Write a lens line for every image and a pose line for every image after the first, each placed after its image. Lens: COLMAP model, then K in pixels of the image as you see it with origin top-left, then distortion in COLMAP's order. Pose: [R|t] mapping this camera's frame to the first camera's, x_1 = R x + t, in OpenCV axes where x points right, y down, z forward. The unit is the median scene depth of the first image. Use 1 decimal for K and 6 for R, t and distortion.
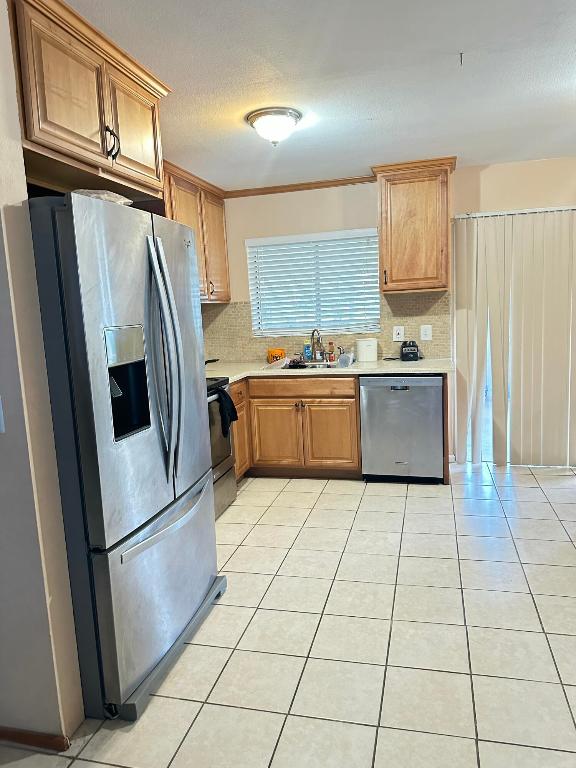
lens RADIAL K [[551.2, 0, 288.0], [0, 551.2, 384.0], [0, 0, 1]] dist [0.127011, -0.167455]
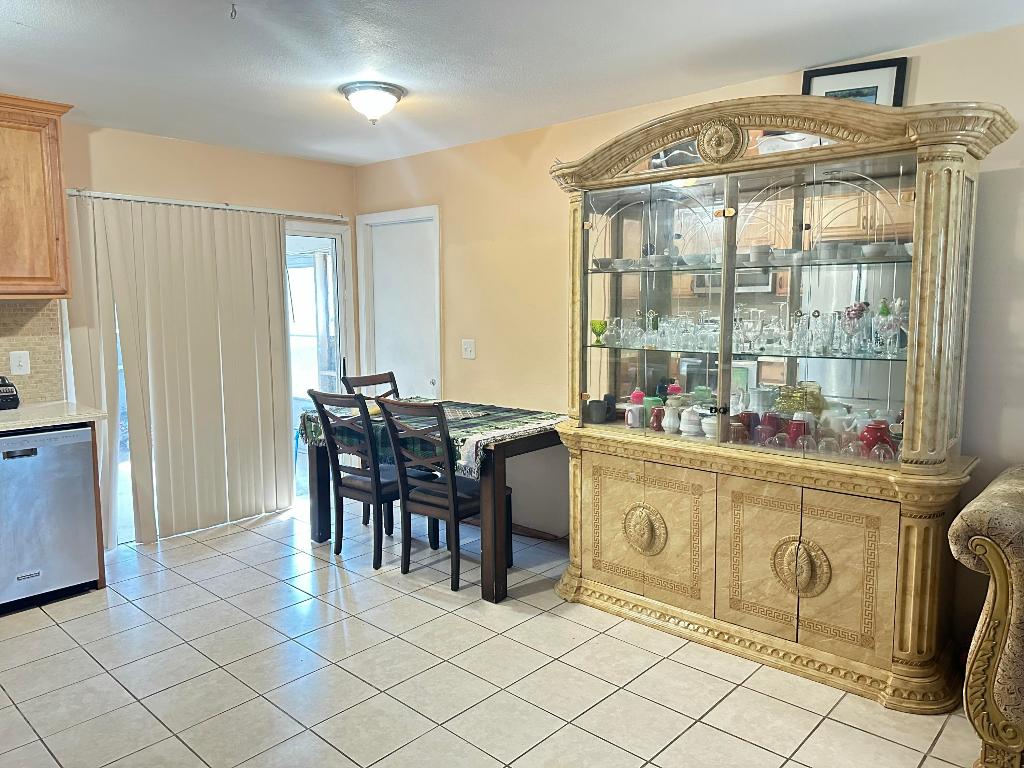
lens RADIAL K [[734.9, 0, 507.7], [0, 734.9, 383.1], [0, 0, 1]] dist [0.127011, -0.167455]
pose [[0.492726, -0.059323, 0.868160, -0.234135], [0.111489, 0.993755, 0.004630, -0.012761], [-0.863013, 0.094509, 0.496263, 0.109036]]
